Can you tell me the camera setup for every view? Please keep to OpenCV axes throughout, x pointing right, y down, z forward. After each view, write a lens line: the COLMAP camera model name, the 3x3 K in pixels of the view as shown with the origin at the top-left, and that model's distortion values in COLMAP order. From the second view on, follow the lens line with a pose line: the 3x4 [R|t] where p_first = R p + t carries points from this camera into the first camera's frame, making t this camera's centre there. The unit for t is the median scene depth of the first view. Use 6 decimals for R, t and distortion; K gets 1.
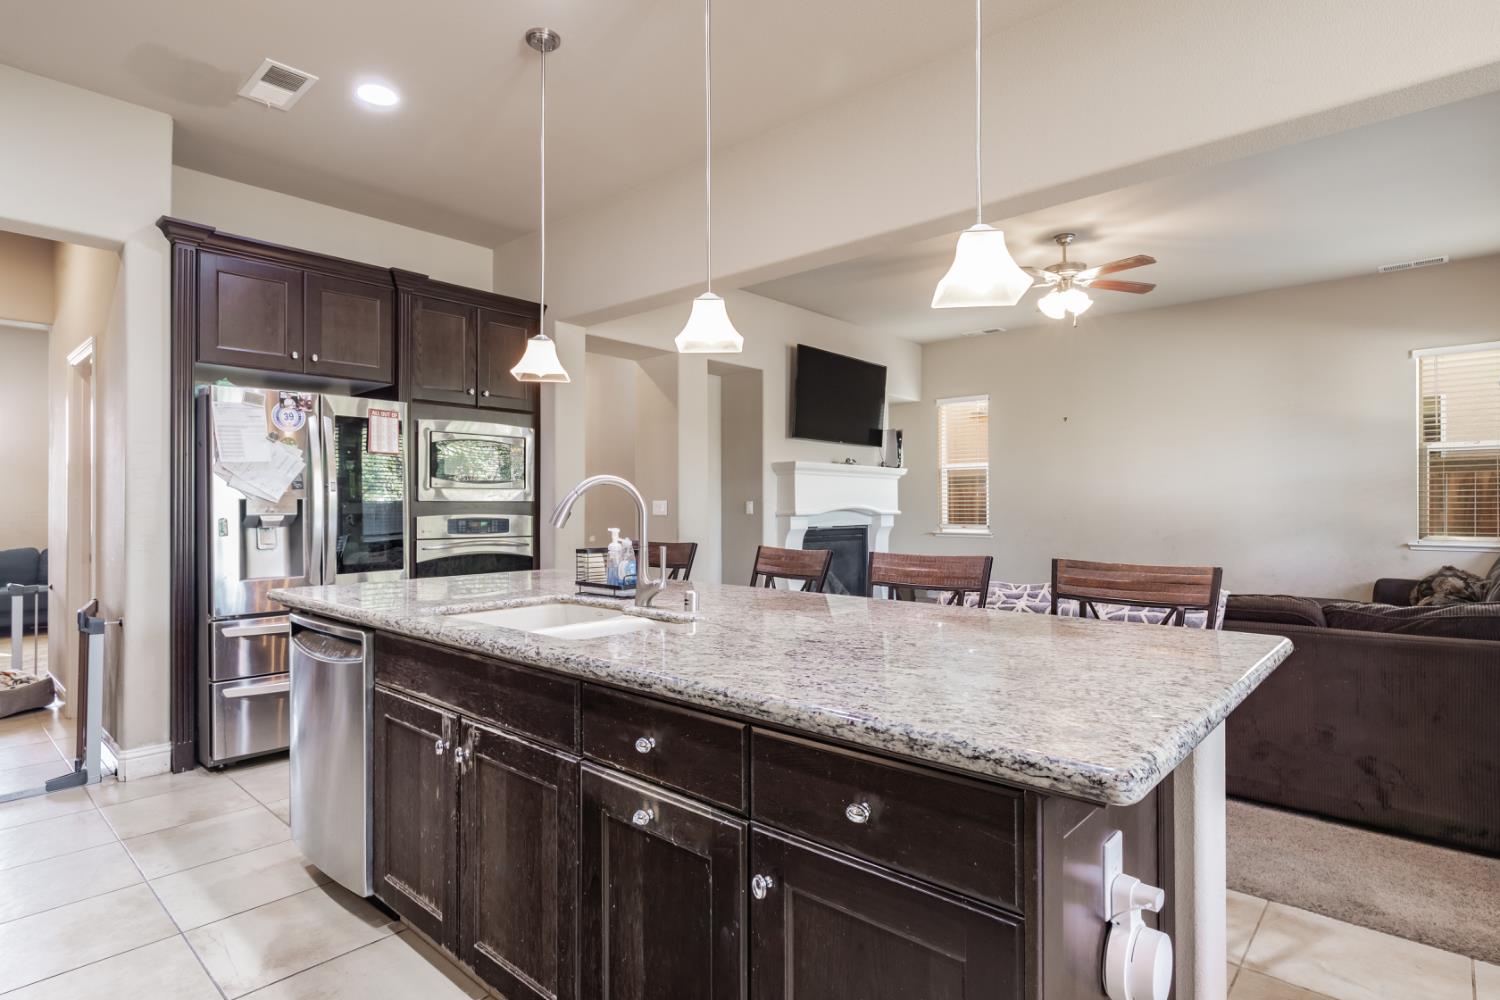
lens RADIAL K [[777.4, 0, 753.4], [0, 777.4, 500.8], [0, 0, 1]] dist [0.003254, 0.000665]
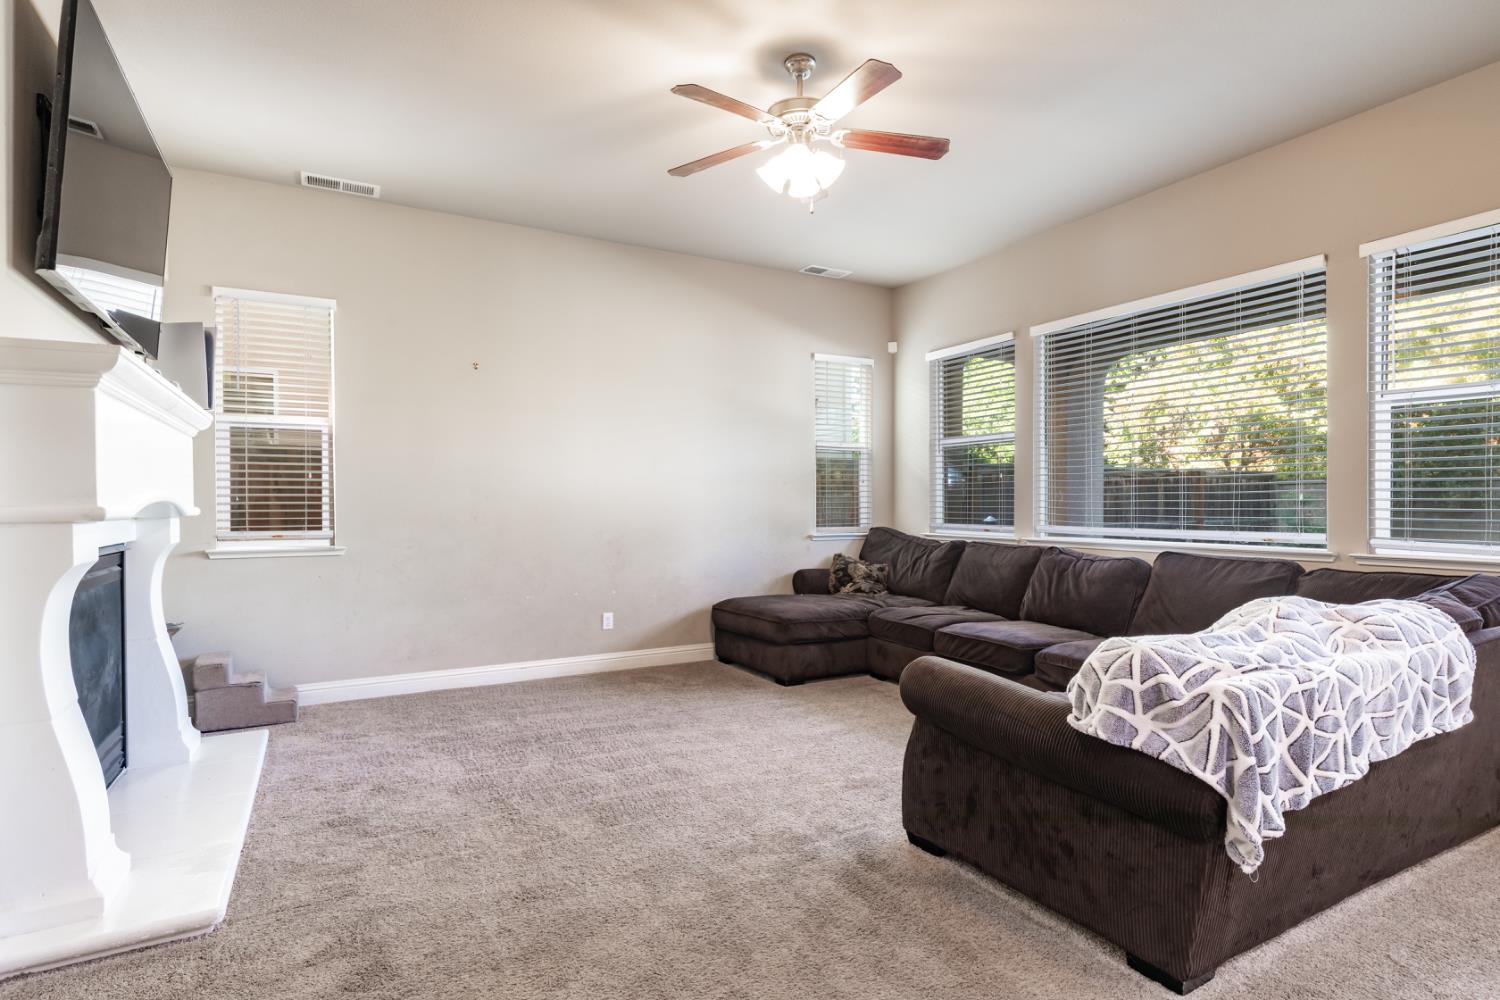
lens RADIAL K [[777.4, 0, 765.9], [0, 777.4, 499.4], [0, 0, 1]] dist [0.003254, 0.000665]
pose [[0.324867, 0.002672, 0.945756, -0.201637], [-0.008292, 0.999966, 0.000023, 0.007830], [-0.945724, -0.007849, 0.324878, 0.821566]]
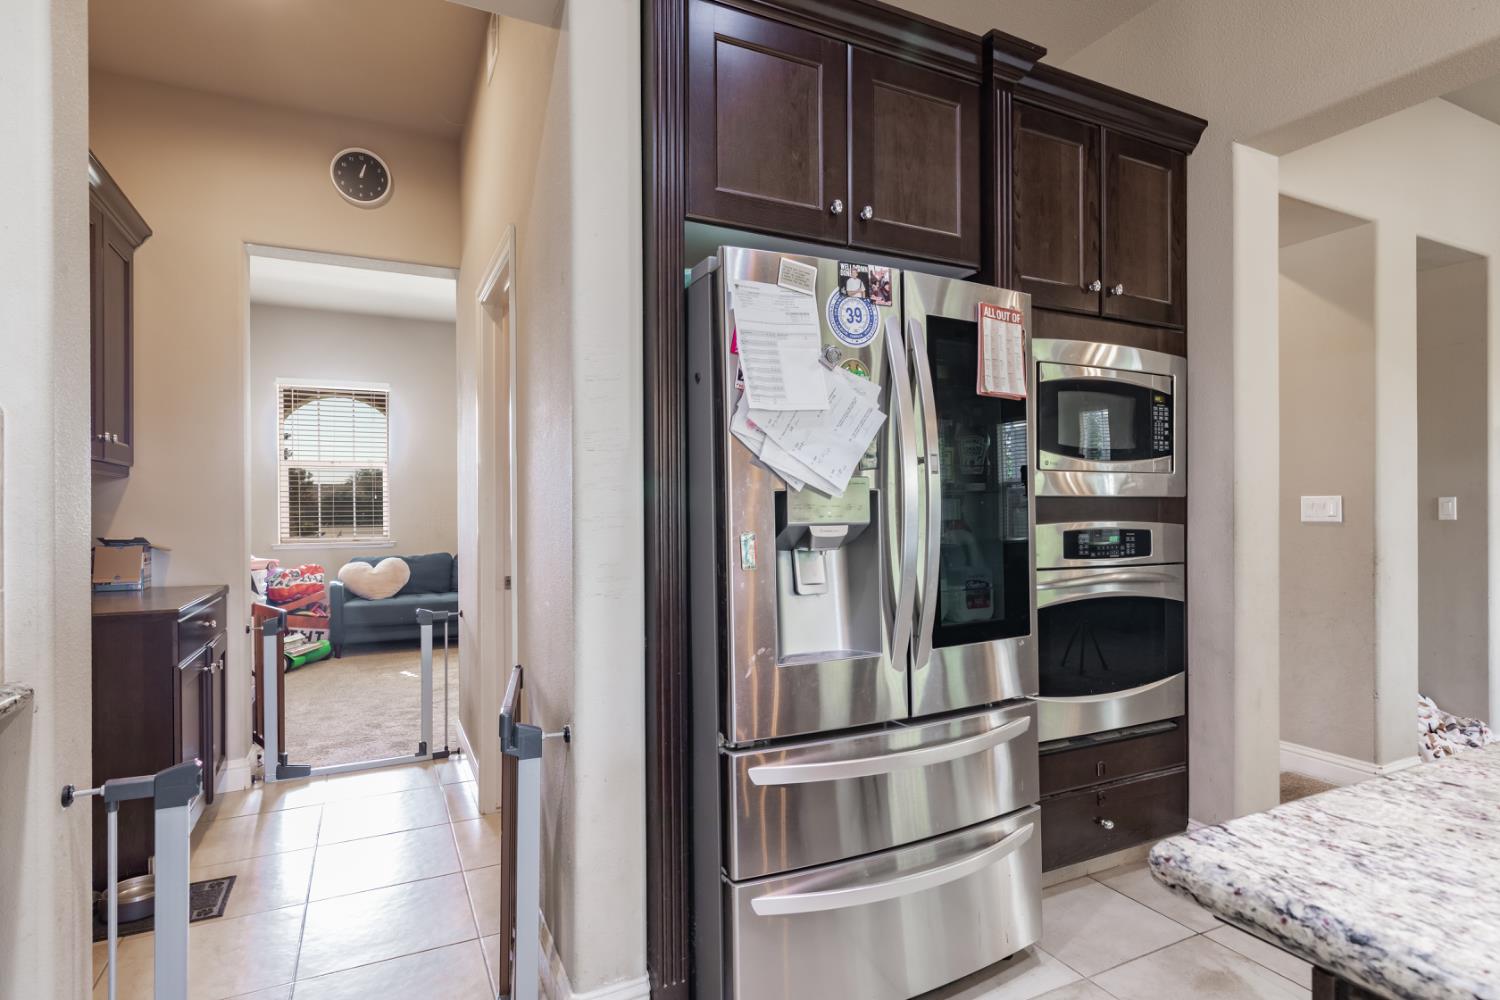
lens RADIAL K [[777.4, 0, 763.2], [0, 777.4, 512.0], [0, 0, 1]] dist [0.003254, 0.000665]
pose [[0.933972, 0.001829, -0.357342, -0.349461], [0.002811, 0.999918, 0.012465, 0.003586], [0.357336, -0.012646, 0.933890, 0.392233]]
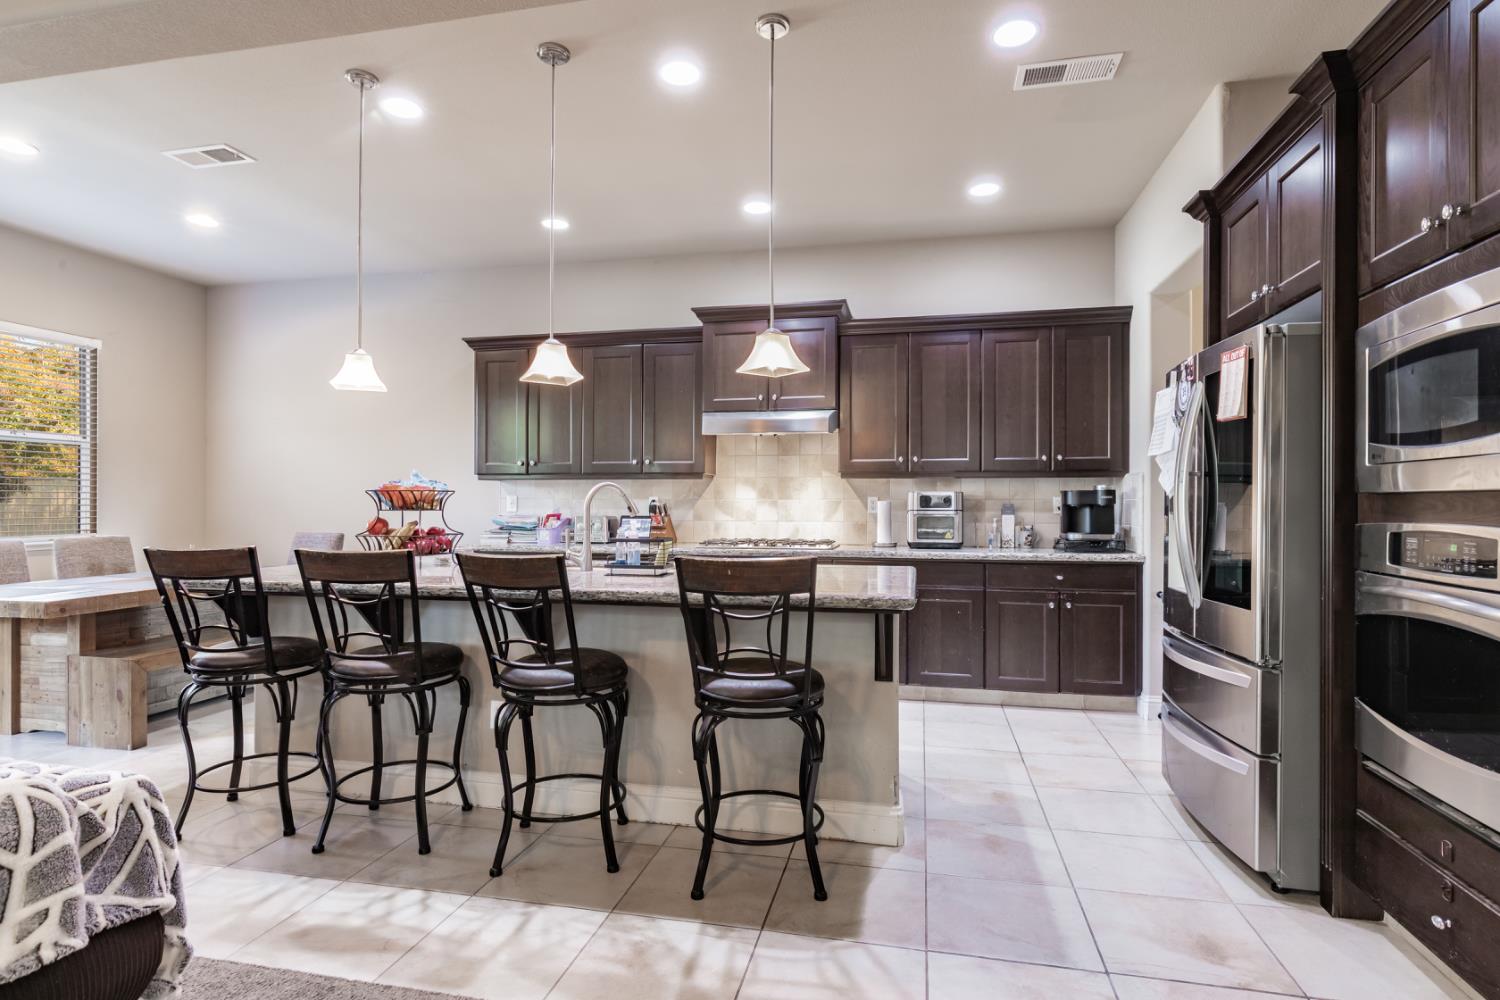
lens RADIAL K [[777.4, 0, 747.3], [0, 777.4, 502.1], [0, 0, 1]] dist [0.003254, 0.000665]
pose [[-0.870282, 0.001558, -0.492551, 0.140092], [0.004754, 0.999975, -0.005238, 0.006276], [0.492530, -0.006900, -0.870268, 1.072981]]
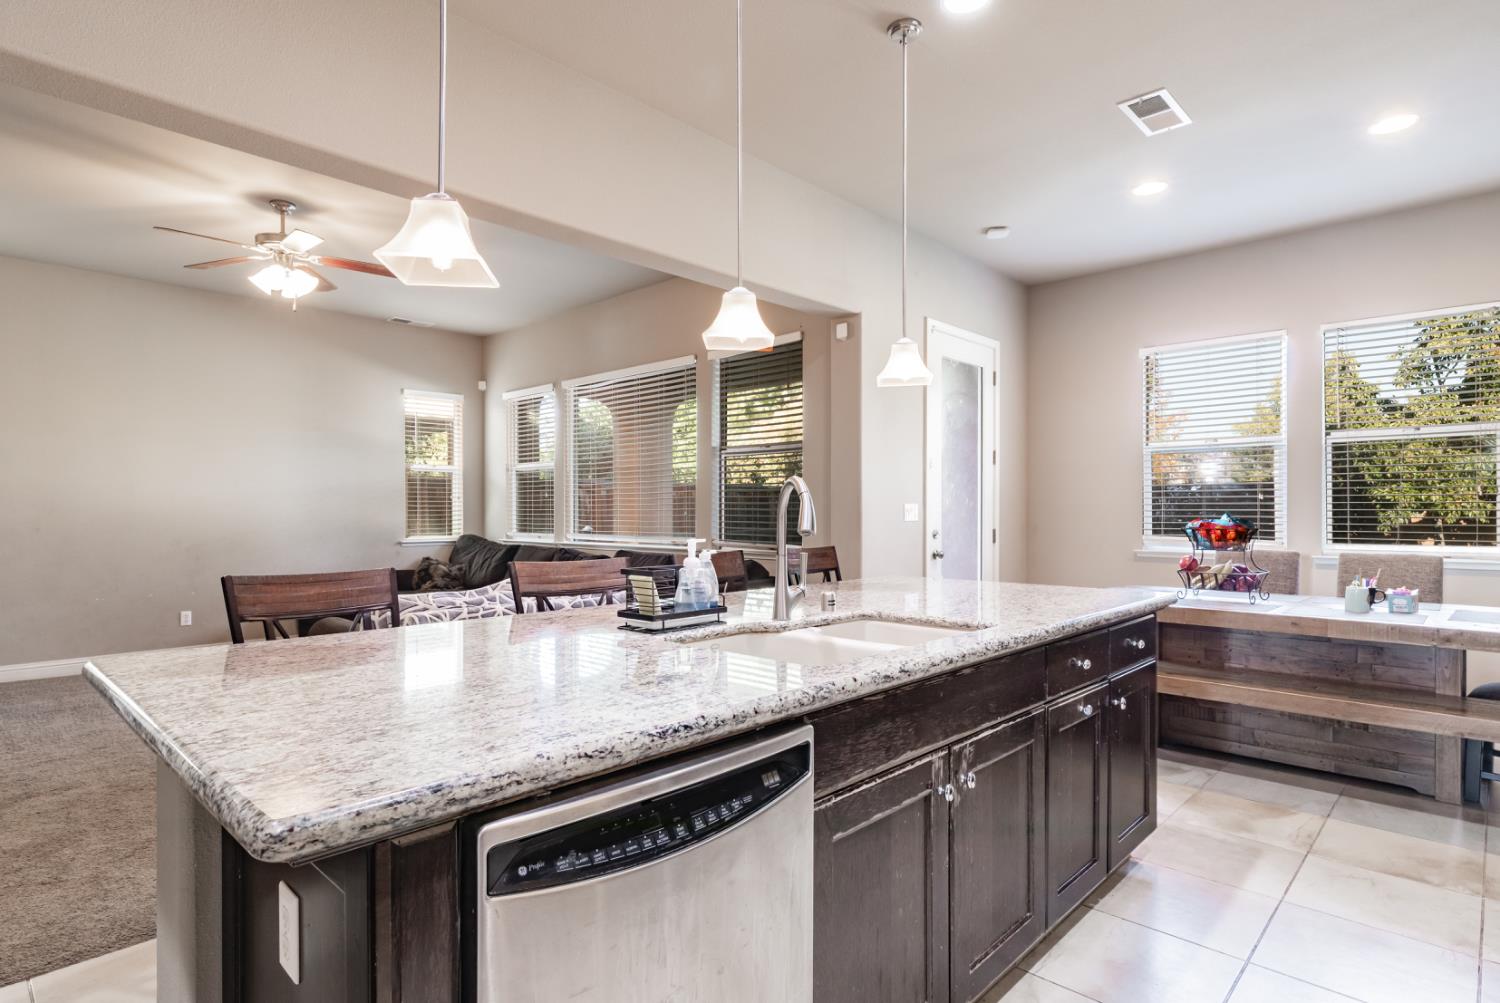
lens RADIAL K [[777.4, 0, 763.6], [0, 777.4, 515.5], [0, 0, 1]] dist [0.003254, 0.000665]
pose [[0.017334, -0.002248, 0.999847, -0.472937], [-0.007837, 0.999966, 0.002384, 0.004121], [-0.999819, -0.007877, 0.017315, 0.446244]]
